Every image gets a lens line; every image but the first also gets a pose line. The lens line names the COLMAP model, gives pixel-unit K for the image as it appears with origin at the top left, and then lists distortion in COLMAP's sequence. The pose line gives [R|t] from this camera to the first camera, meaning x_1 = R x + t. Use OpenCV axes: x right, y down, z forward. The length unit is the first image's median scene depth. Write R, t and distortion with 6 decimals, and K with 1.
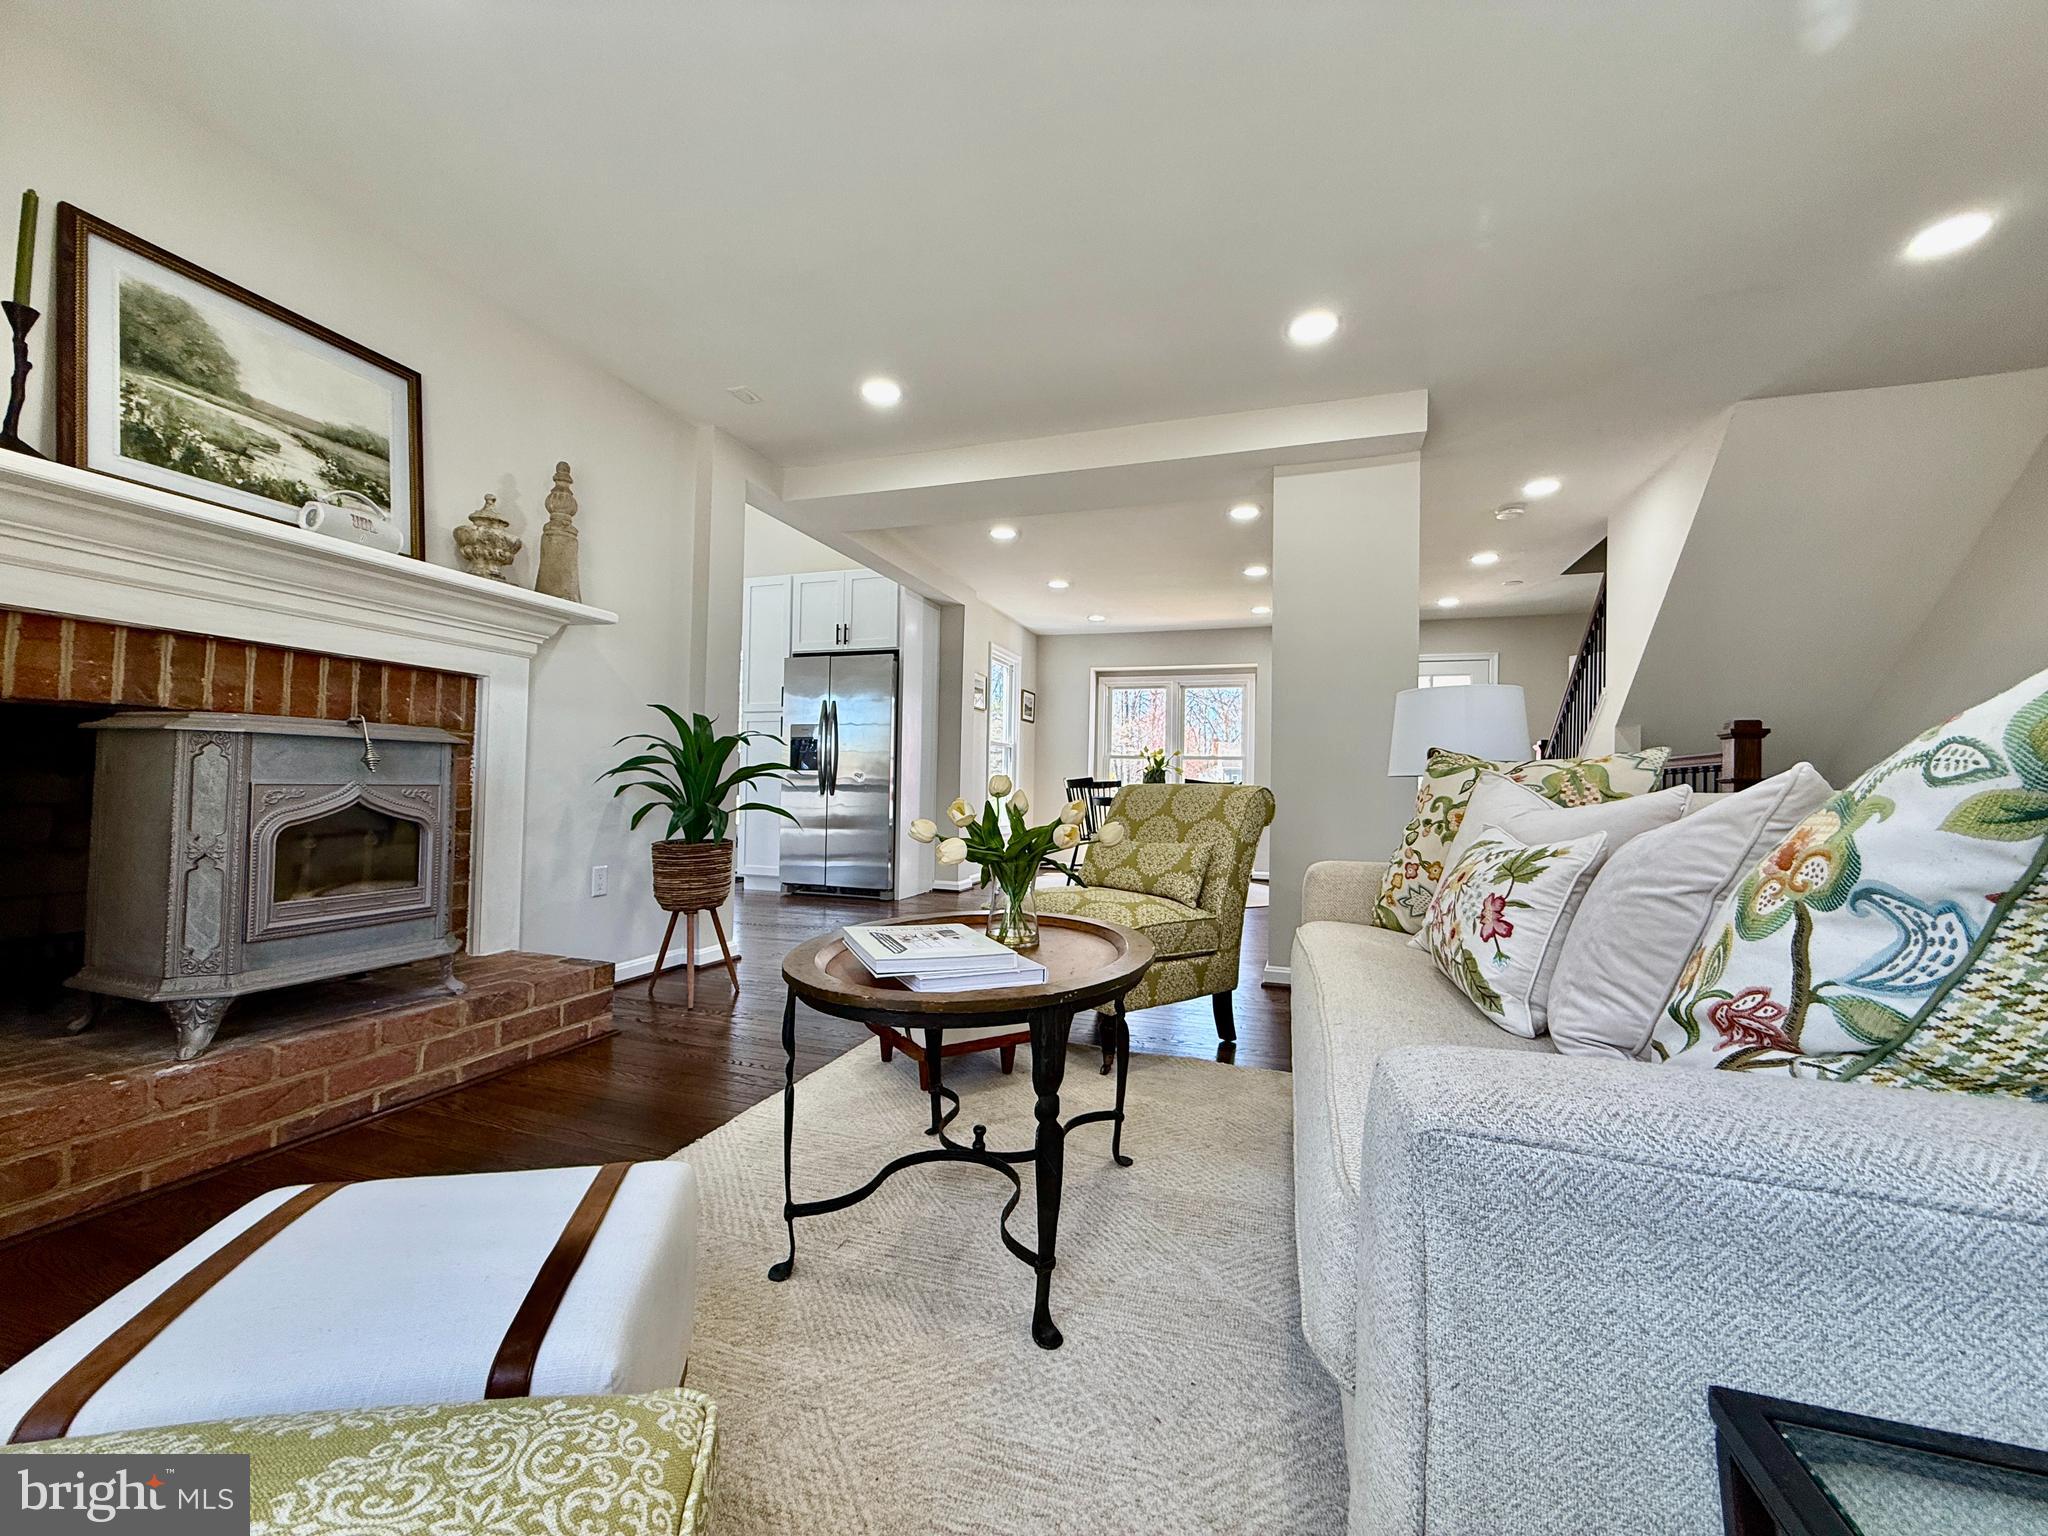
lens RADIAL K [[811.6, 0, 1010.0], [0, 811.6, 766.3], [0, 0, 1]] dist [-0.002730, 0.000321]
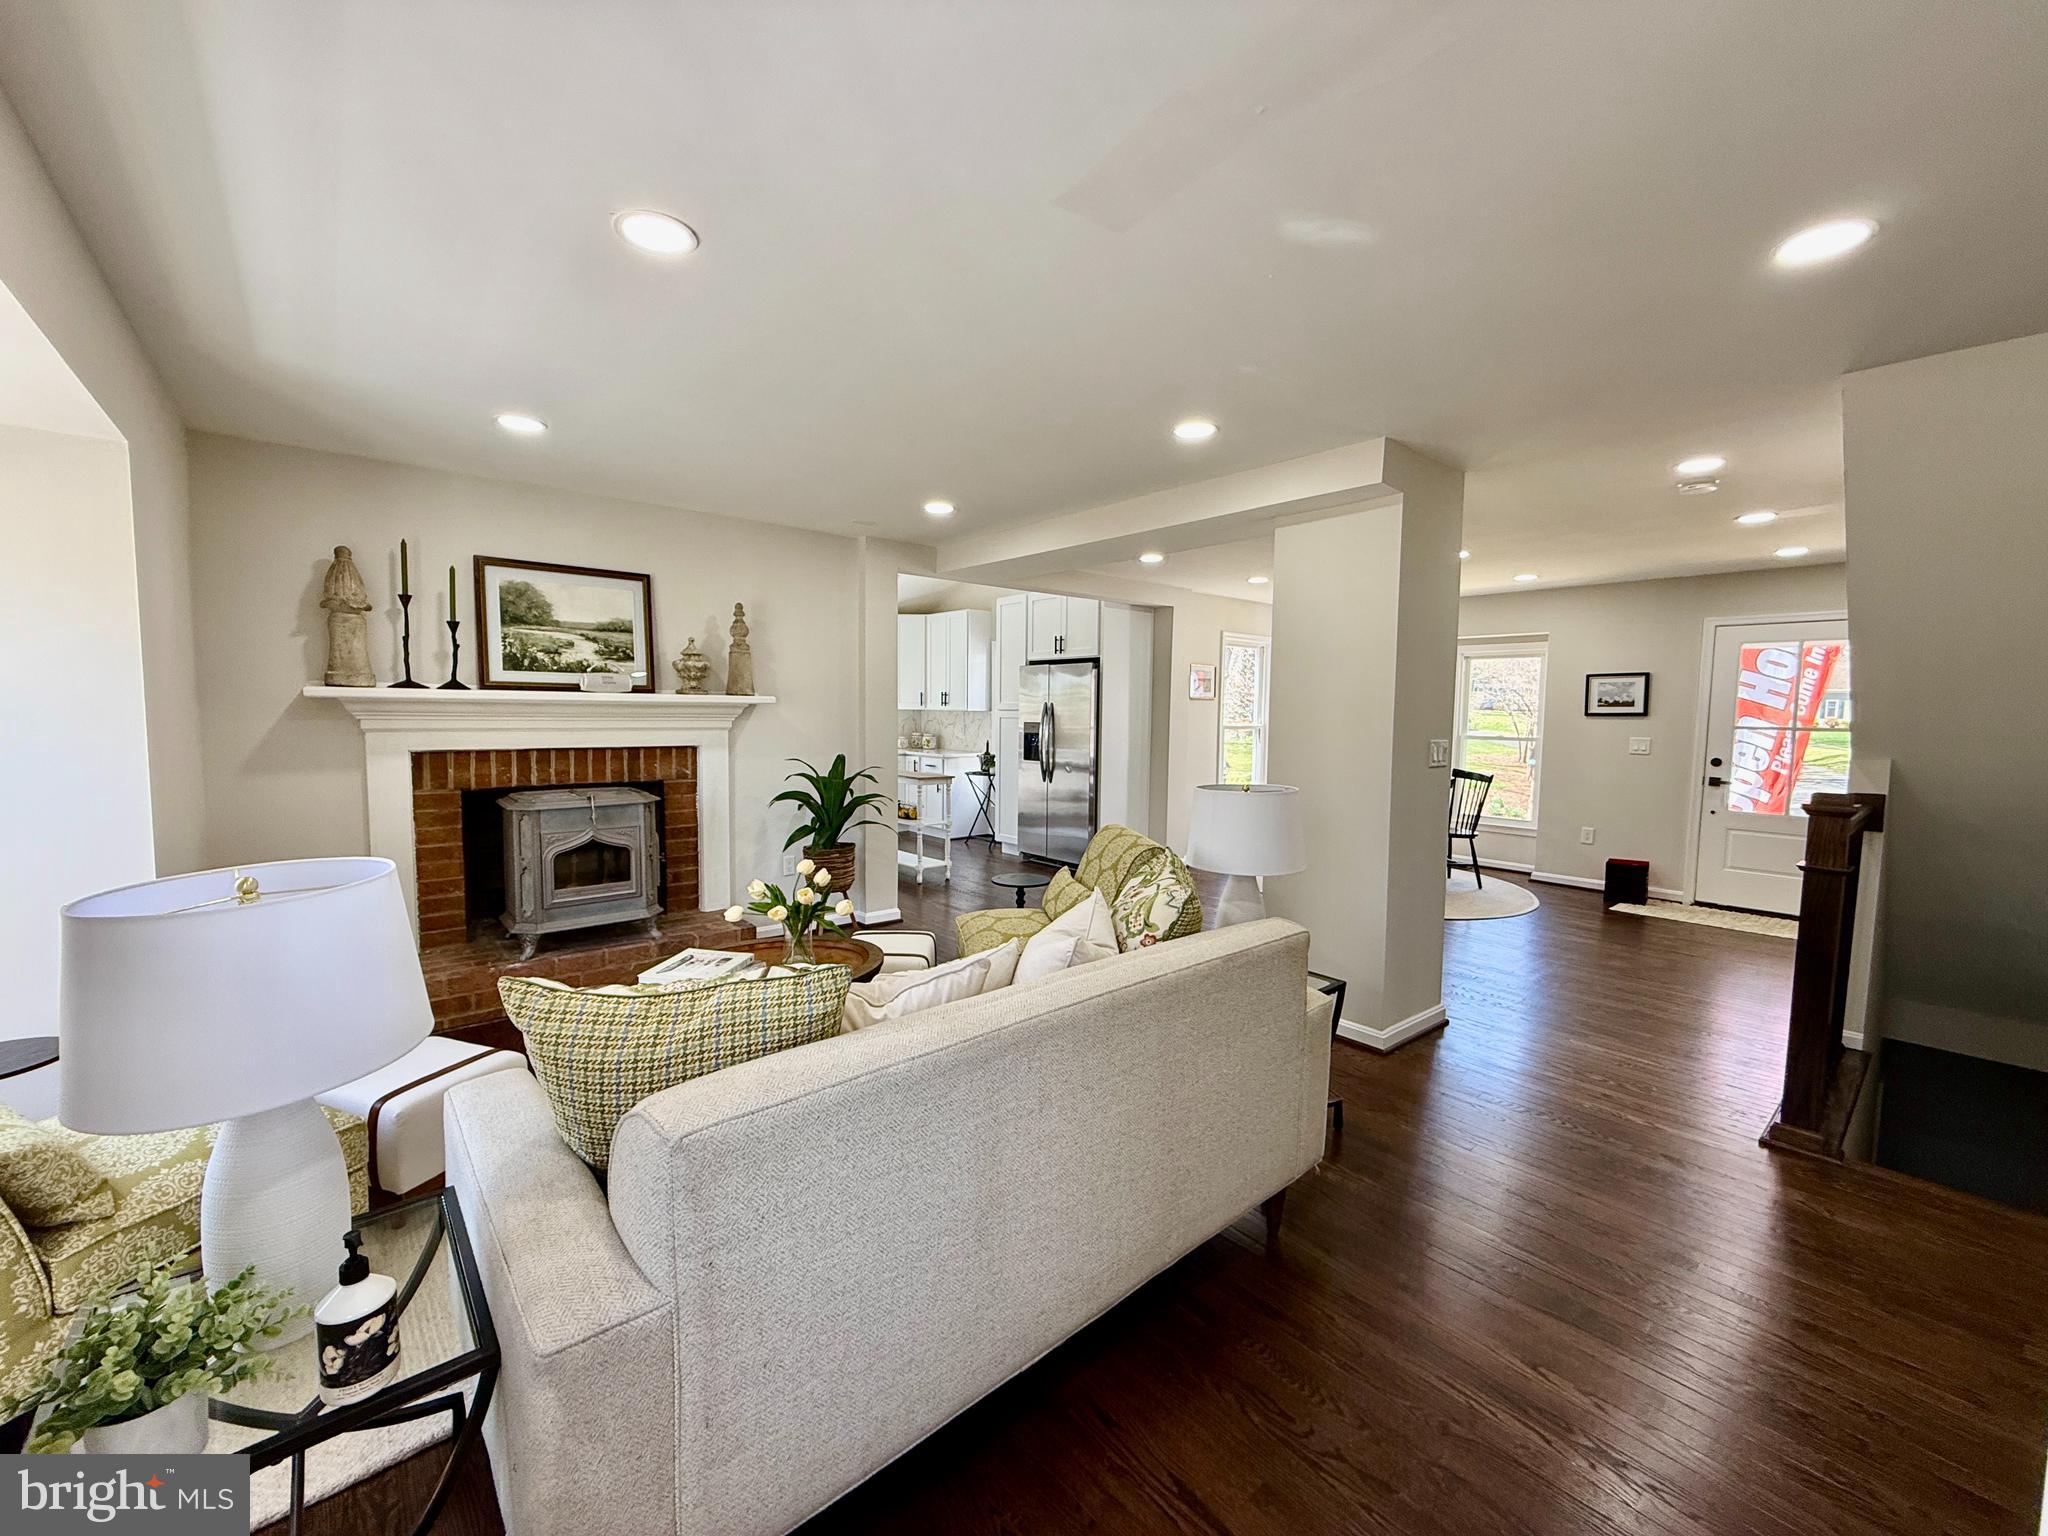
lens RADIAL K [[811.6, 0, 1017.9], [0, 811.6, 767.0], [0, 0, 1]] dist [-0.002730, 0.000321]
pose [[0.860418, 0.028060, -0.508816, 0.907648], [0.018071, 0.996175, 0.085495, -0.237889], [0.509269, -0.082756, 0.856619, -0.109827]]
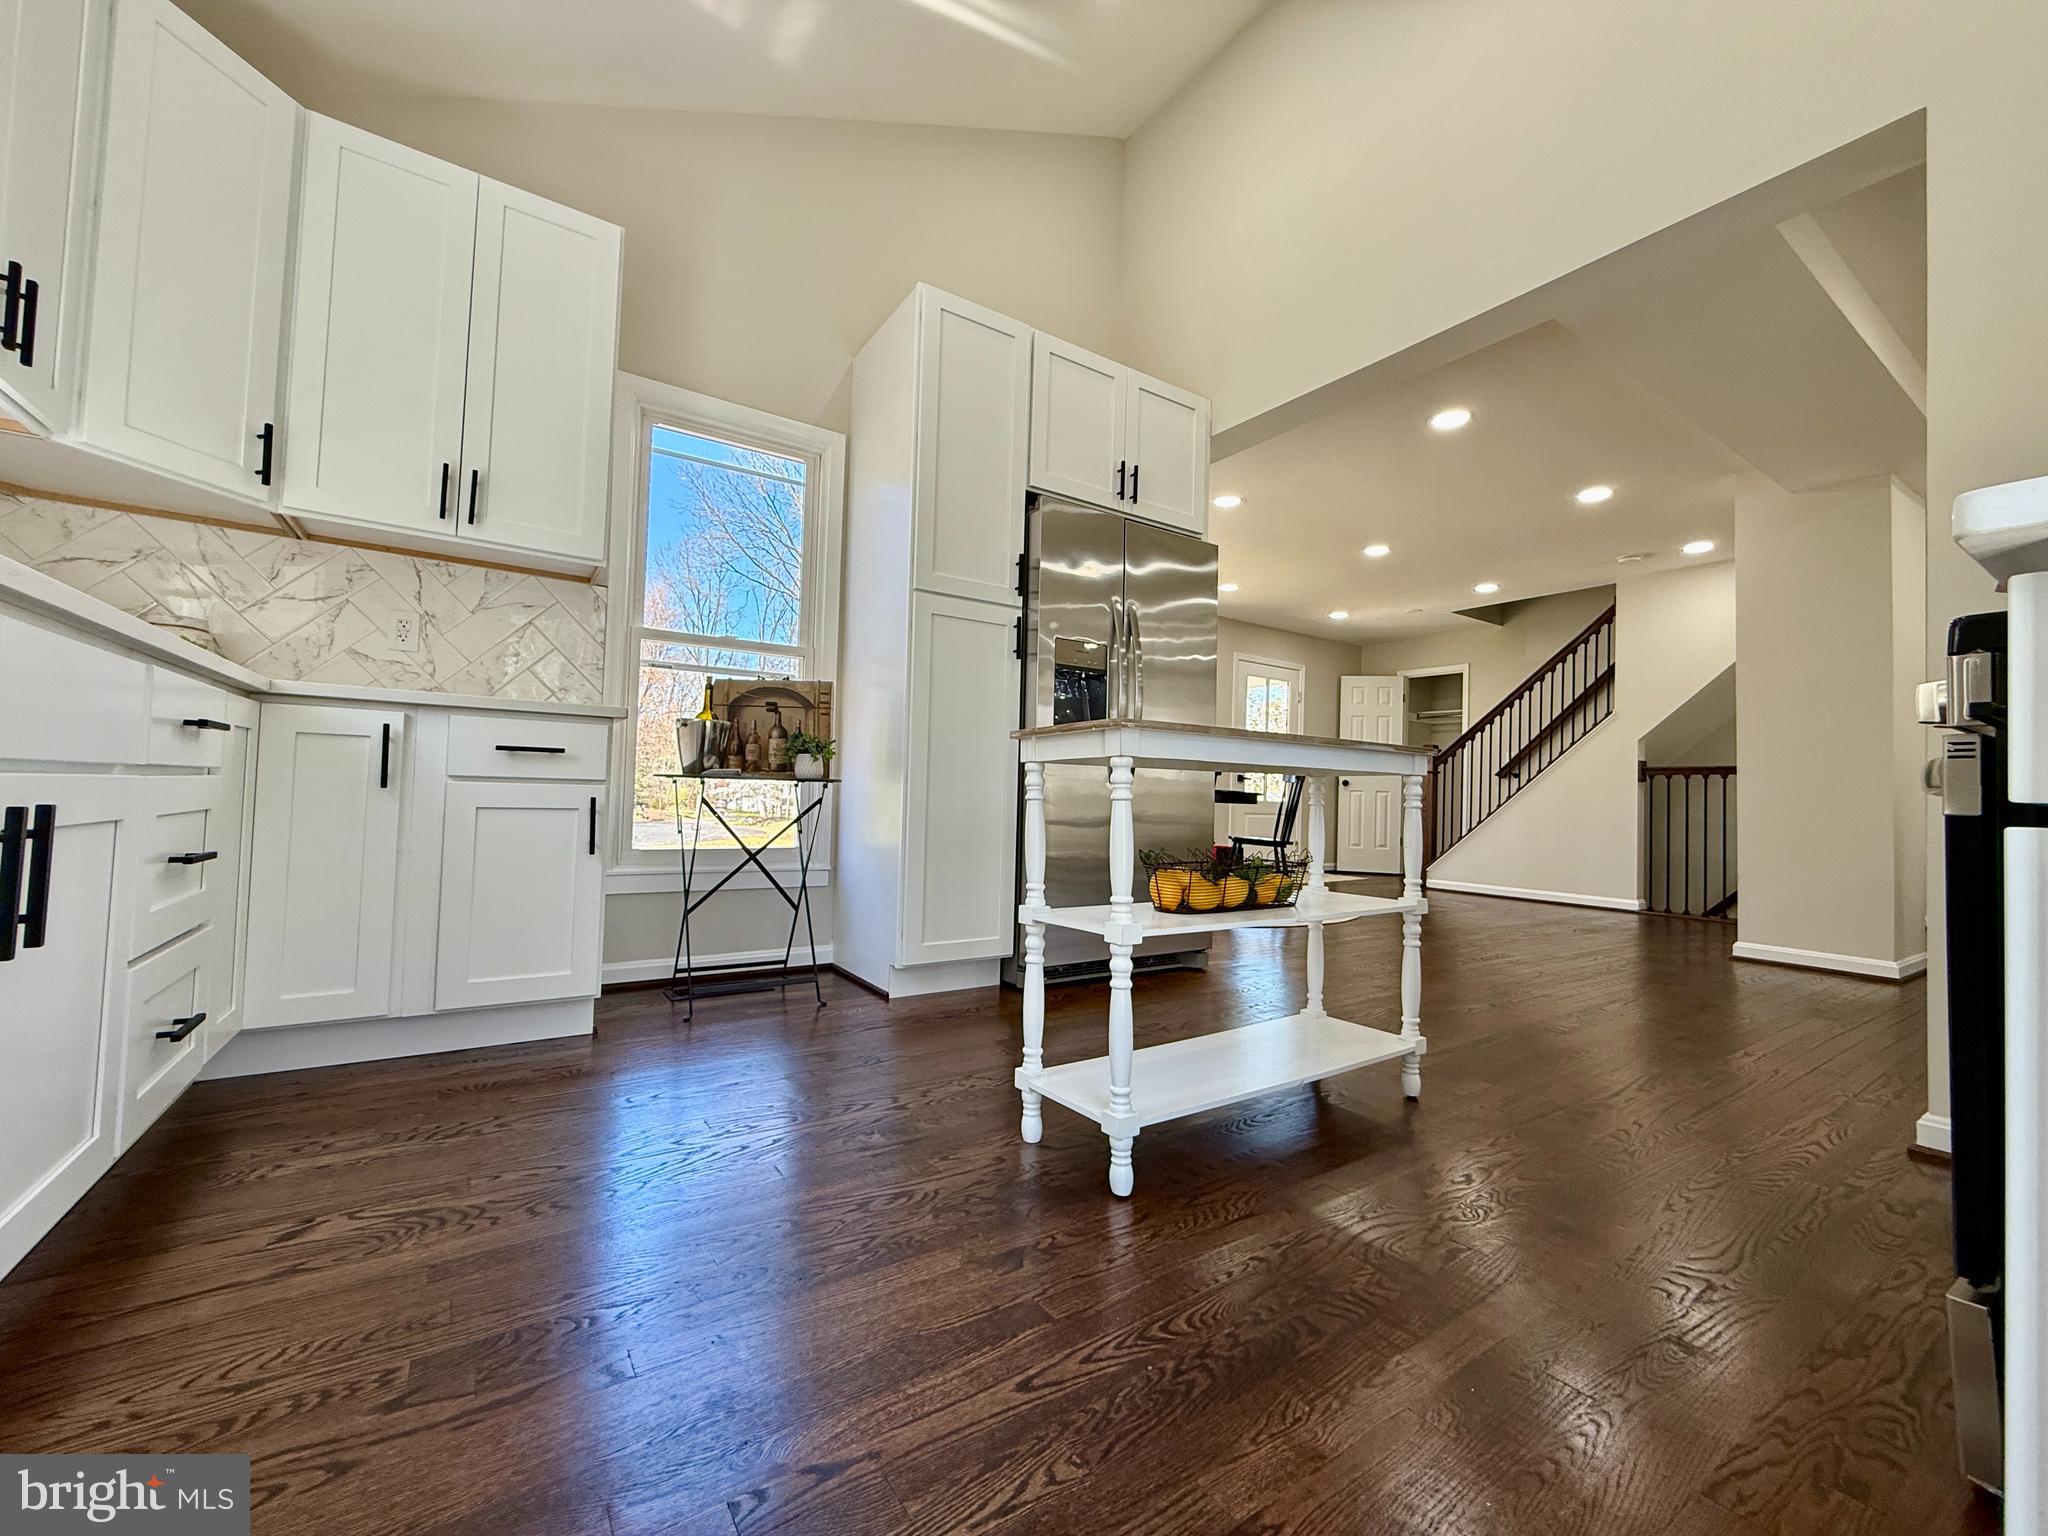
lens RADIAL K [[811.6, 0, 1014.2], [0, 811.6, 764.0], [0, 0, 1]] dist [-0.002730, 0.000321]
pose [[0.604773, 0.029956, 0.795834, -1.791464], [-0.040748, 0.999147, -0.006644, 0.073885], [-0.795355, -0.028410, 0.605478, 1.956547]]
